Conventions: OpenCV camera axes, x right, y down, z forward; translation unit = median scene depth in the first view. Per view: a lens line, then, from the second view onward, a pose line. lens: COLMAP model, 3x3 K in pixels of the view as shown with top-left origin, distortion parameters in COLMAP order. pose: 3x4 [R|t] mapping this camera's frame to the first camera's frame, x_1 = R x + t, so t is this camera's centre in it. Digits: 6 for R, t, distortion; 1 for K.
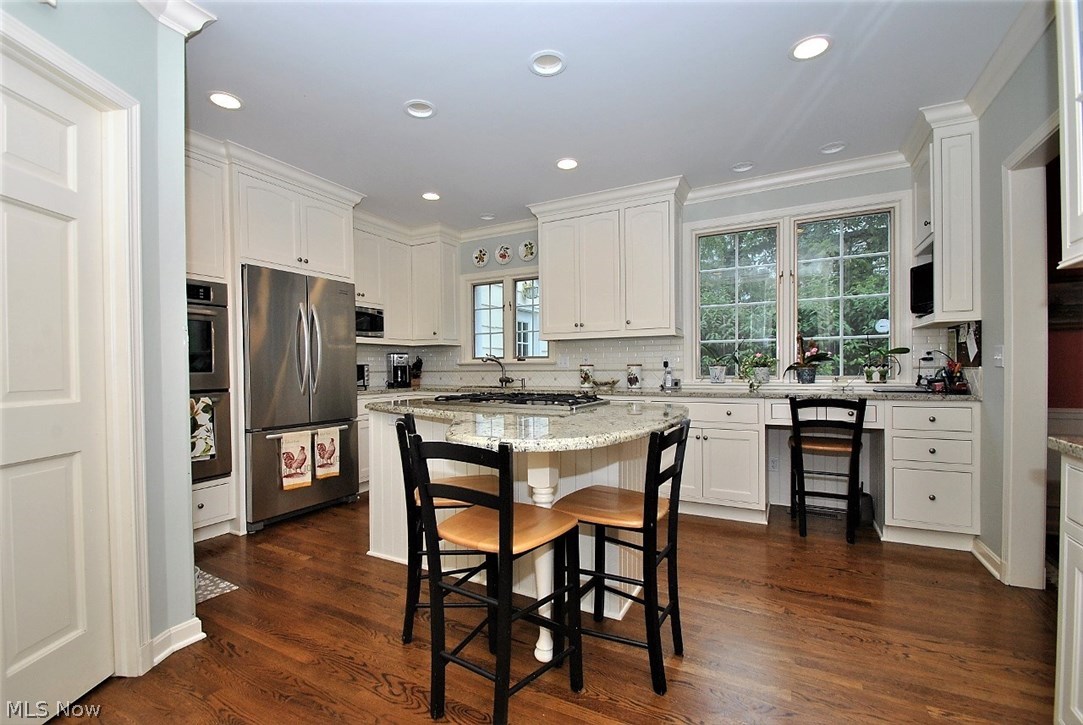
lens RADIAL K [[476.9, 0, 534.7], [0, 476.9, 370.3], [0, 0, 1]] dist [-0.004150, -0.001544]
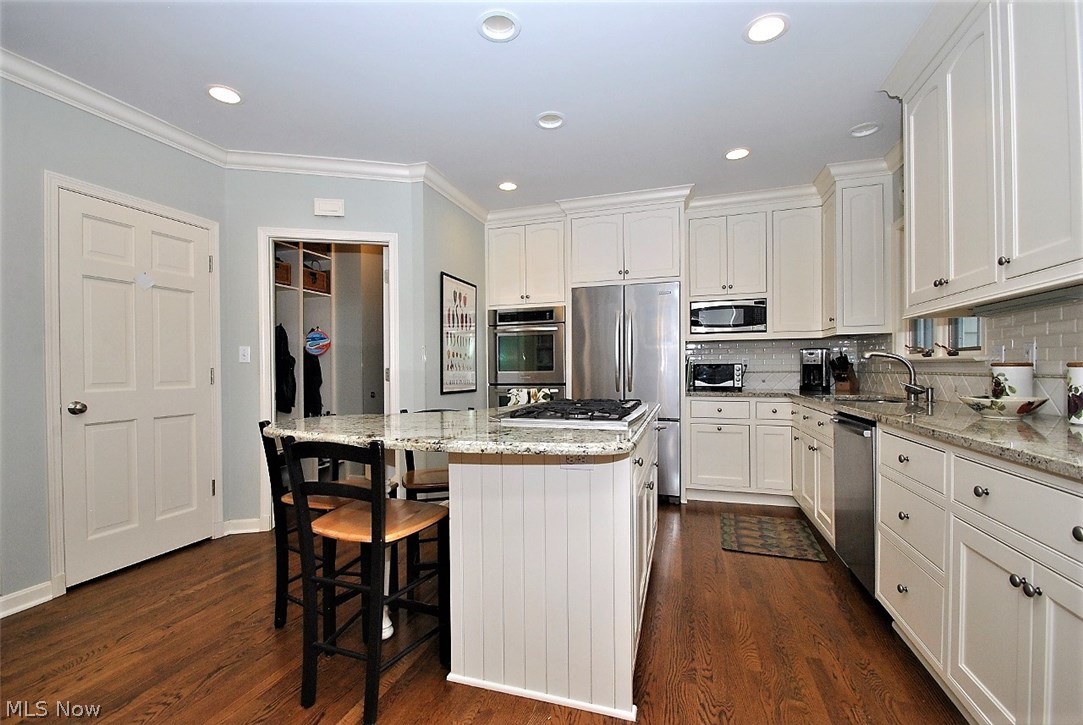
lens RADIAL K [[476.9, 0, 534.2], [0, 476.9, 363.1], [0, 0, 1]] dist [-0.004150, -0.001544]
pose [[0.175377, -0.003719, -0.984494, 0.653351], [-0.002154, 0.999989, -0.004161, -0.012070], [0.984499, 0.002850, 0.175367, 0.665617]]
